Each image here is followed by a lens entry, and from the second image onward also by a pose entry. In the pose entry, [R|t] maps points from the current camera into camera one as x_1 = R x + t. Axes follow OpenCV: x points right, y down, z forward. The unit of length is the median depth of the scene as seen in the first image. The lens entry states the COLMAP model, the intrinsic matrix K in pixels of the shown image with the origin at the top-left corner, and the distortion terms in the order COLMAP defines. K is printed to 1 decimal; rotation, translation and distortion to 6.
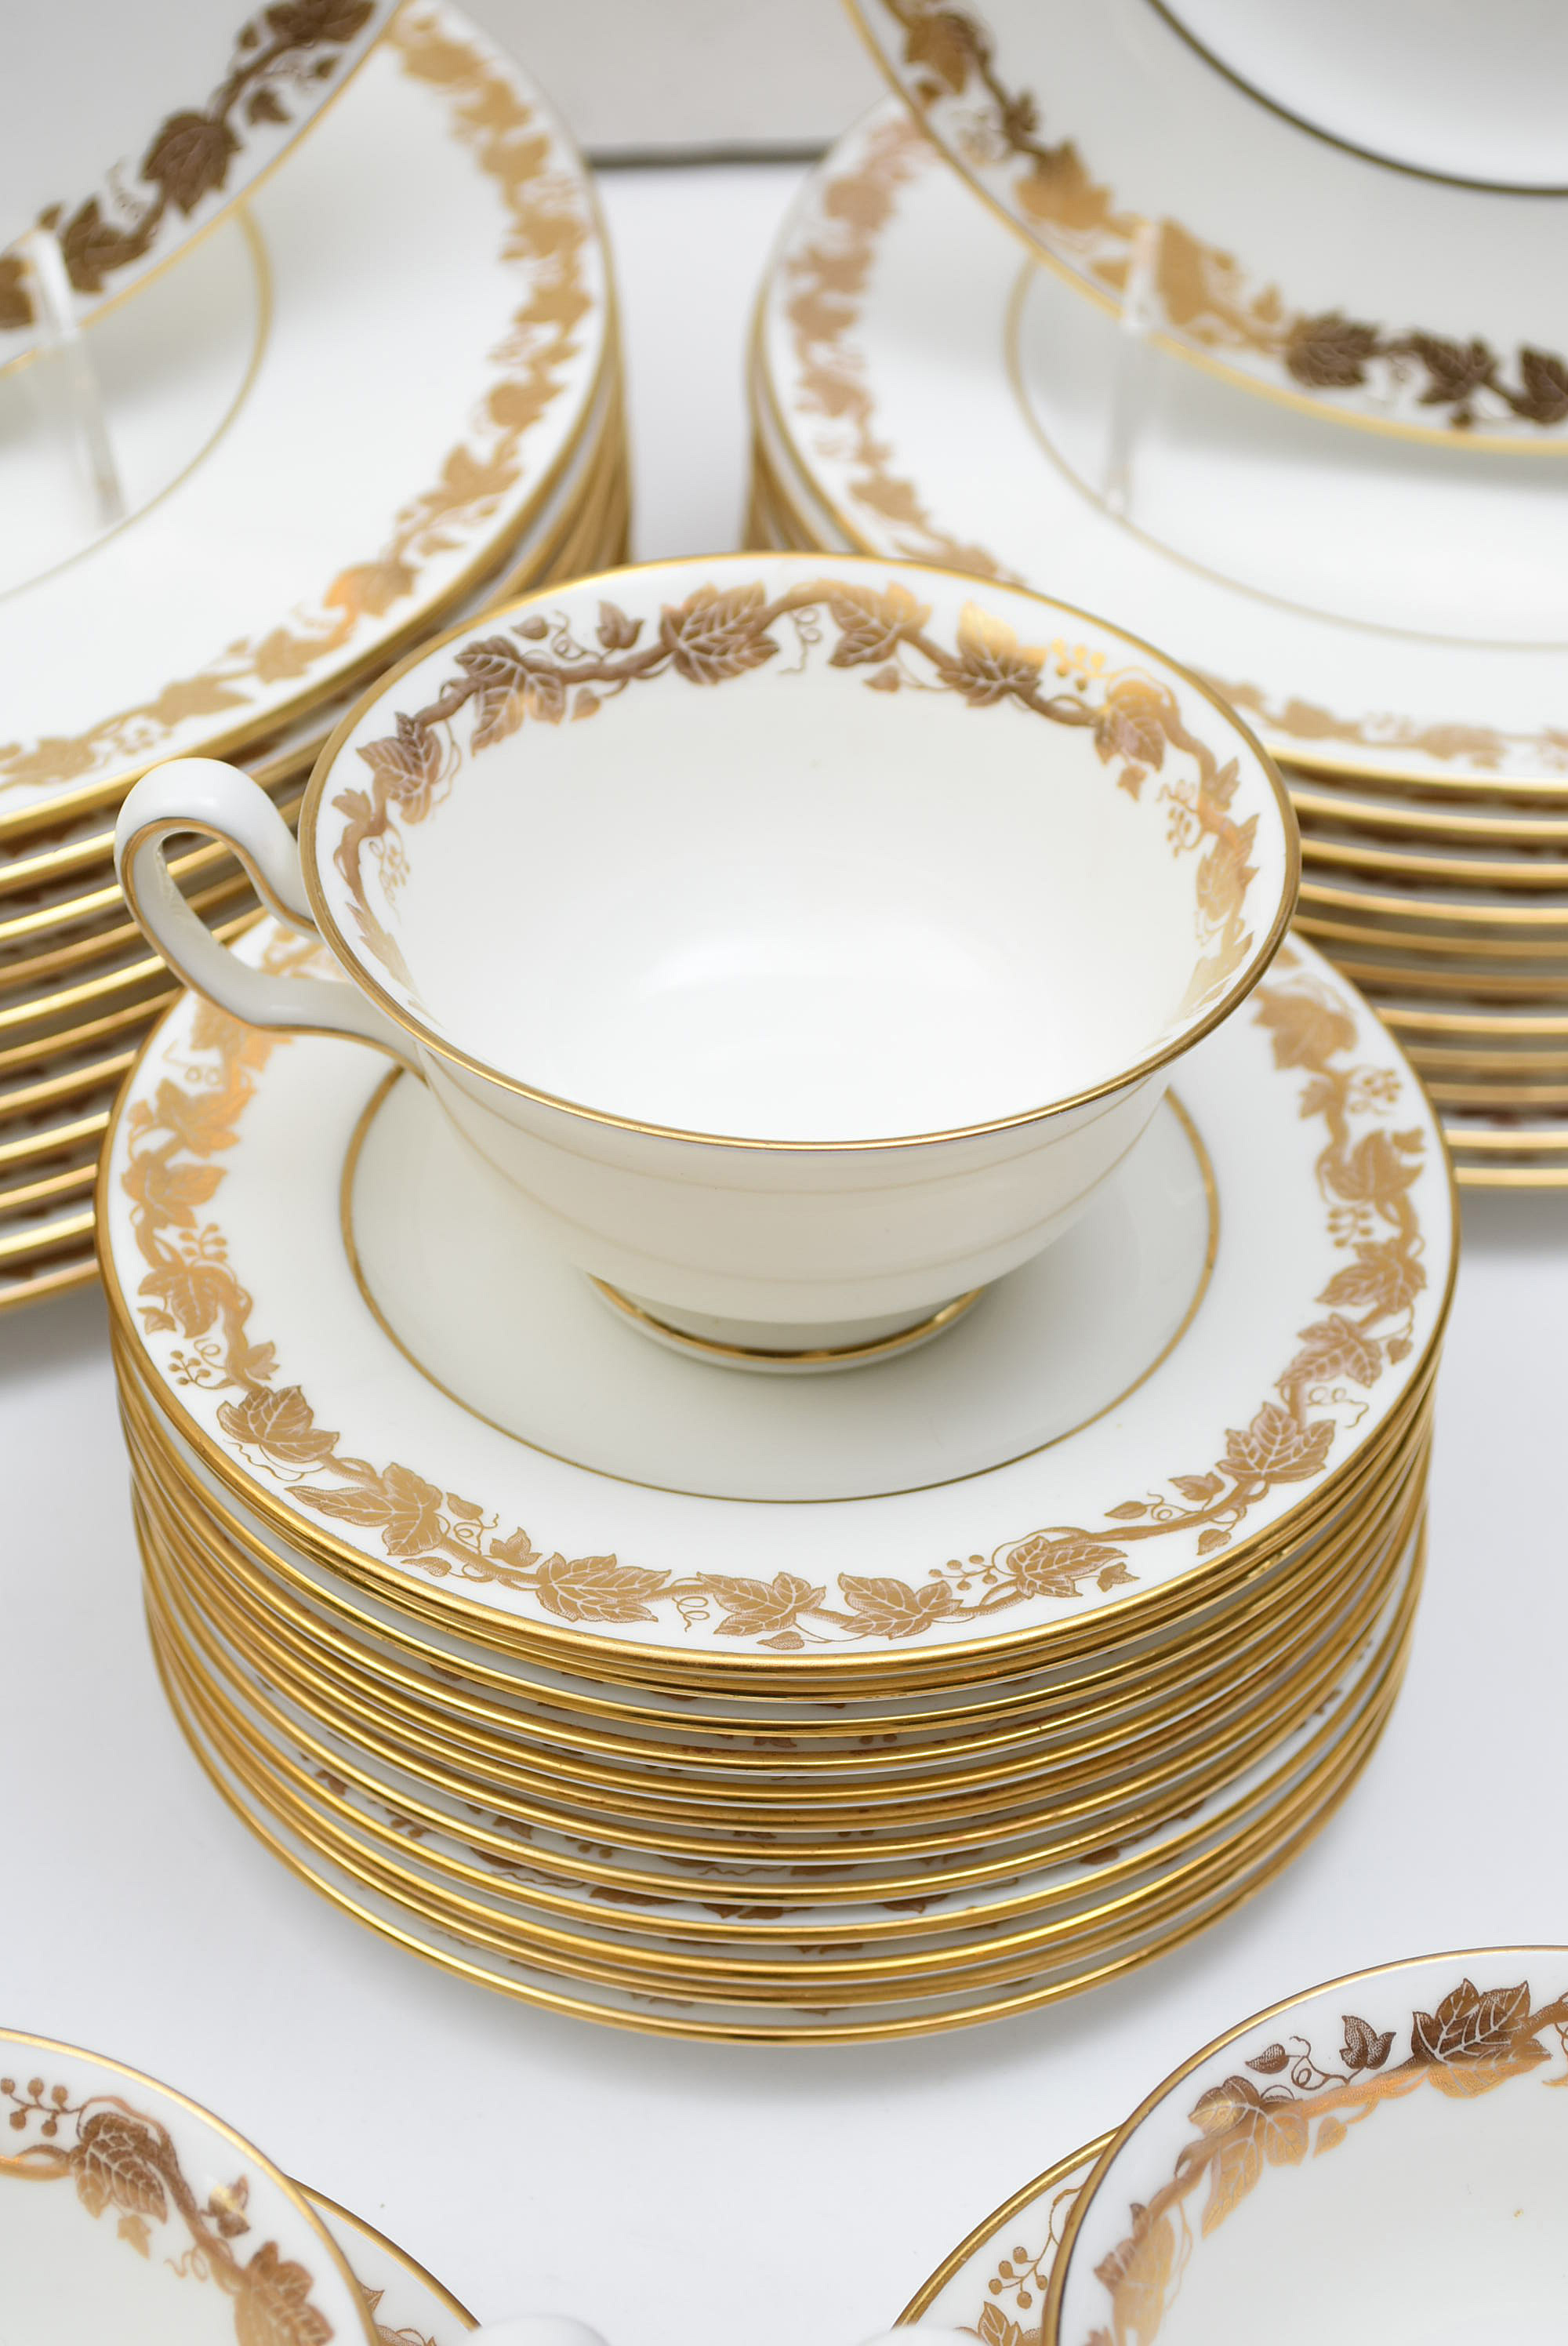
lens RADIAL K [[4637.9, 0, 767.7], [0, 4637.9, 1186.1], [0, 0, 1]] dist [-0.021687, 0.000000]
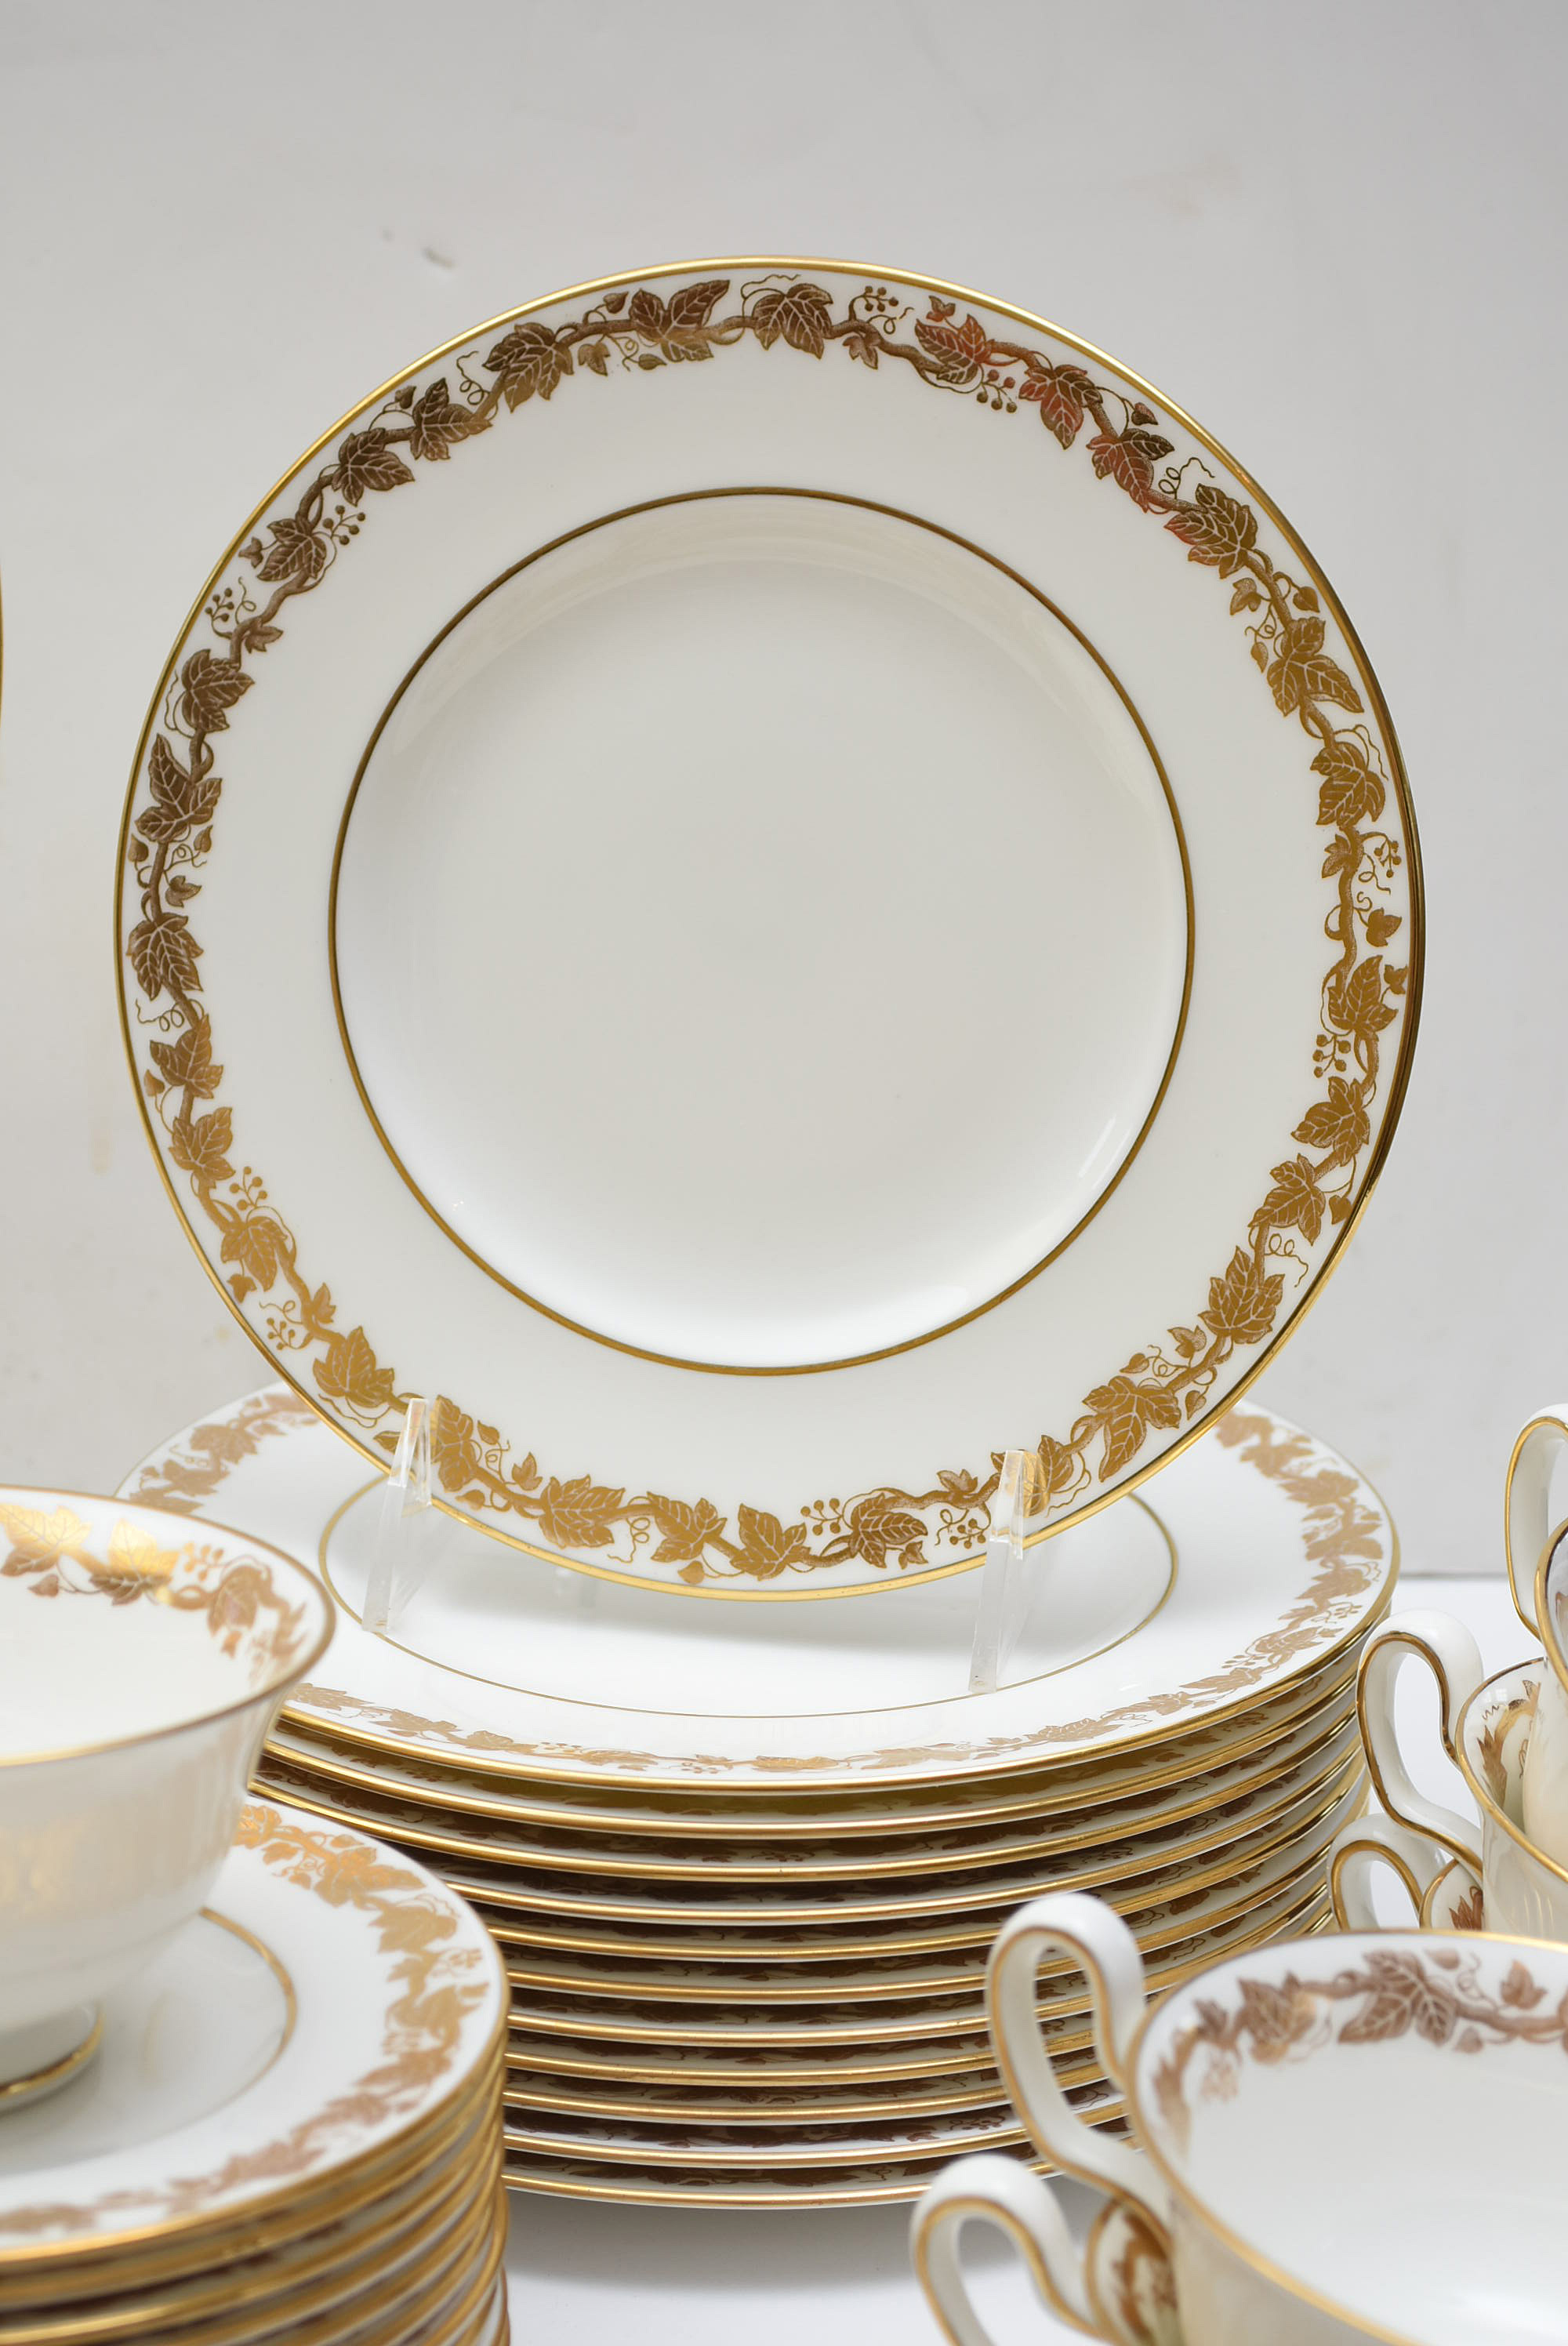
lens RADIAL K [[4616.4, 0, 782.2], [0, 4616.4, 1187.2], [0, 0, 1]] dist [-0.009956, 0.000000]
pose [[0.999322, 0.031099, -0.019682, 0.201968], [-0.036663, 0.888061, -0.458262, 0.285795], [0.003227, 0.458673, 0.888599, -0.057002]]
